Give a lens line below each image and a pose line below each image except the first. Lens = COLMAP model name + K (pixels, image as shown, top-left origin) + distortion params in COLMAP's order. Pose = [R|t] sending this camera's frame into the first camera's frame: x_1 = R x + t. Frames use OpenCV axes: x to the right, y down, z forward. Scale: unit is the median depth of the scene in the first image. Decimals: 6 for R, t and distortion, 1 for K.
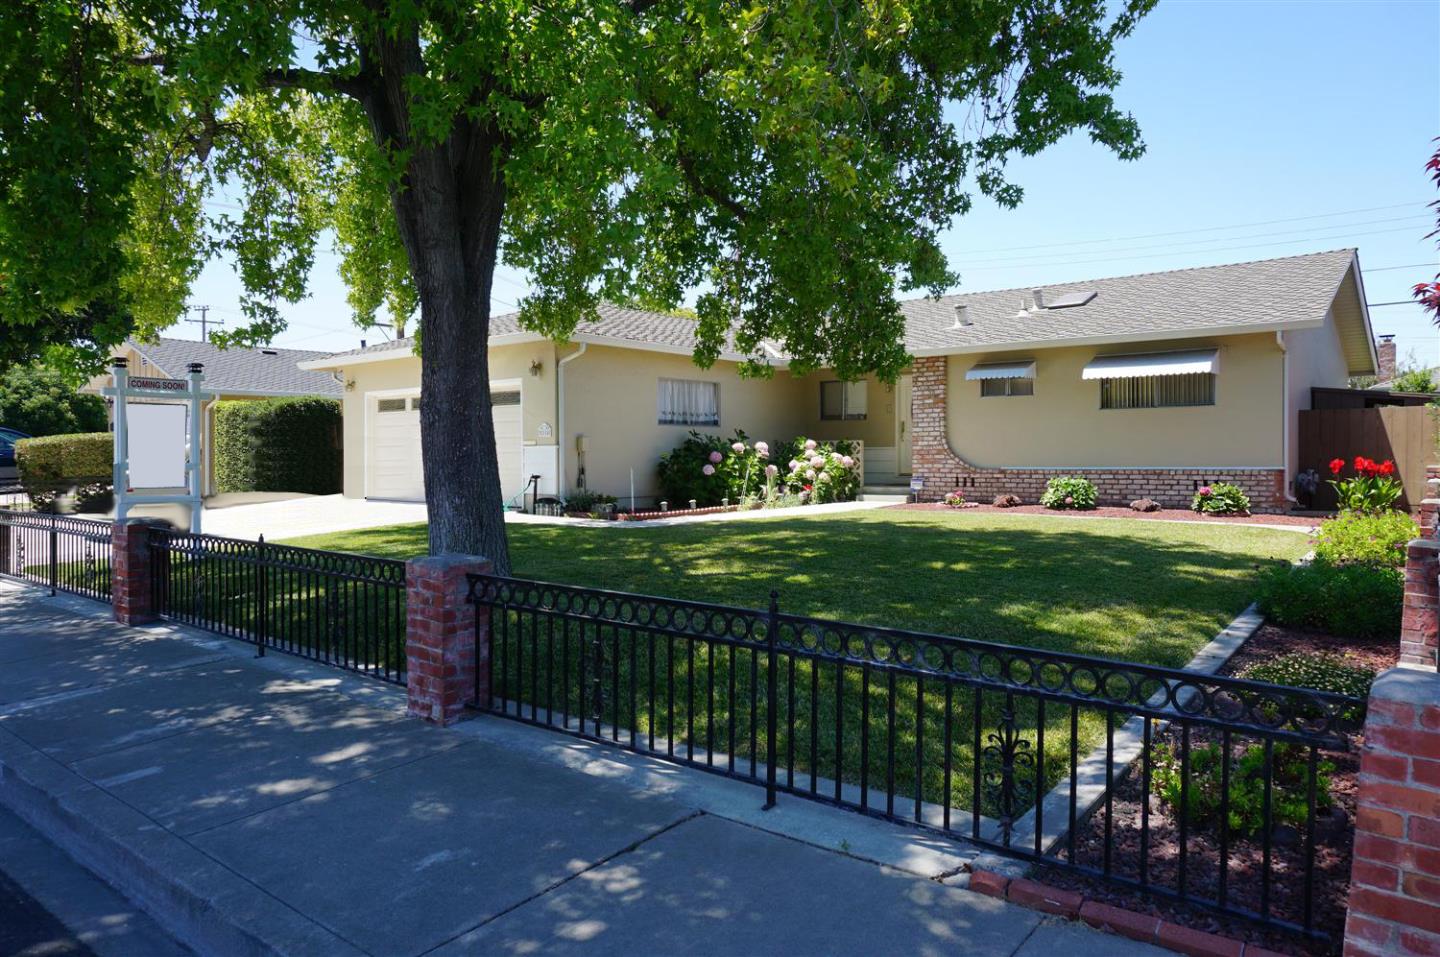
lens RADIAL K [[982.2, 0, 720.0], [0, 982.2, 478.5], [0, 0, 1]] dist [-0.010570, -0.000598]
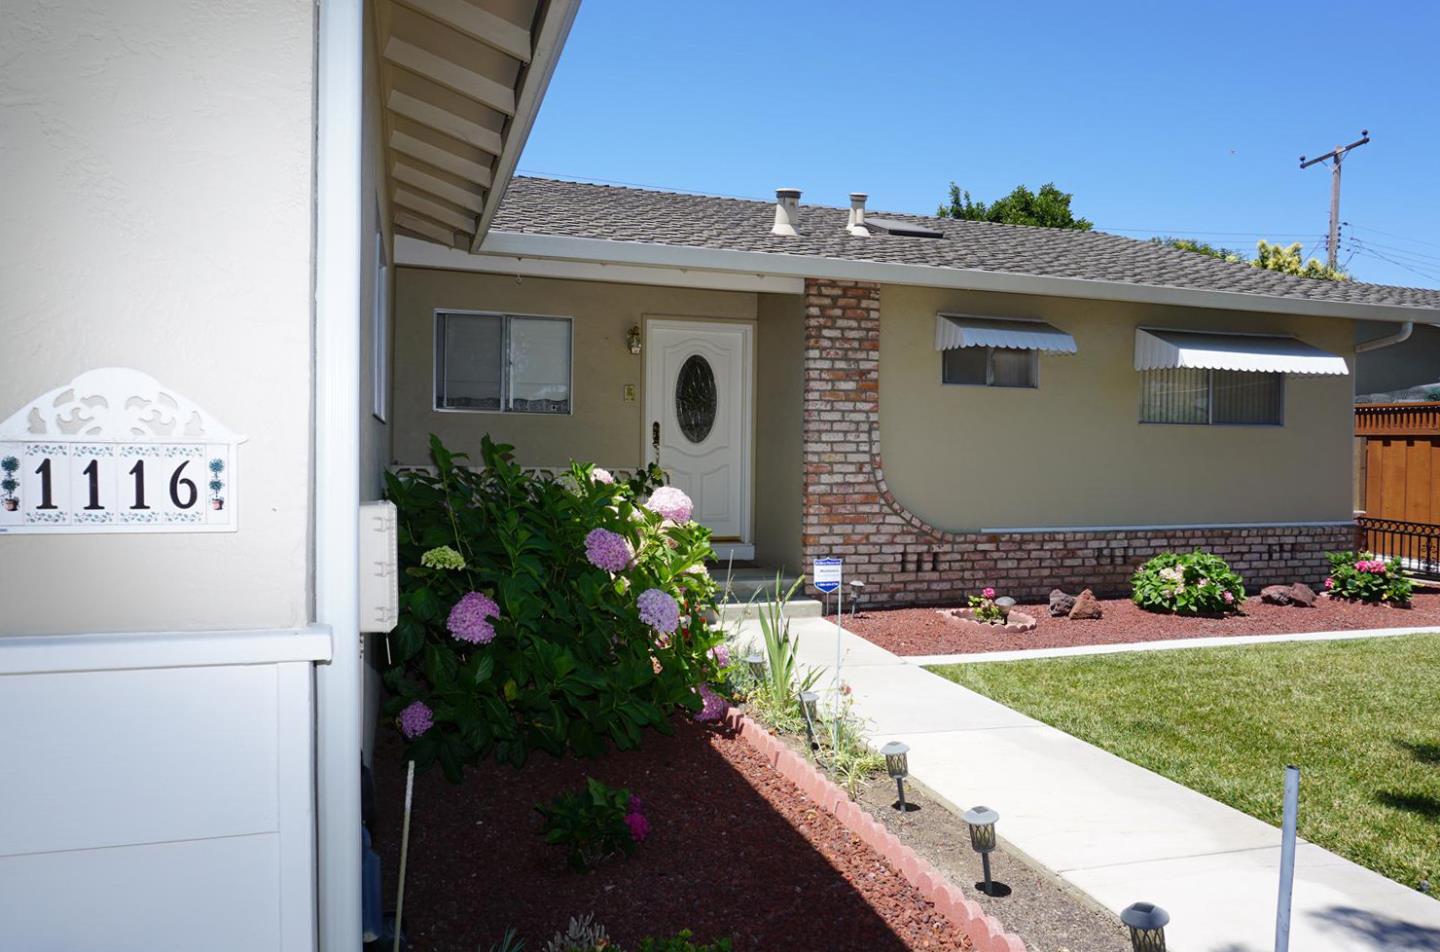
lens RADIAL K [[982.2, 0, 720.0], [0, 982.2, 476.0], [0, 0, 1]] dist [-0.010570, -0.000598]
pose [[0.529001, 0.007680, 0.848587, -0.205341], [0.013003, 0.999768, -0.017154, -0.031443], [-0.848522, 0.020108, 0.528778, 0.845907]]
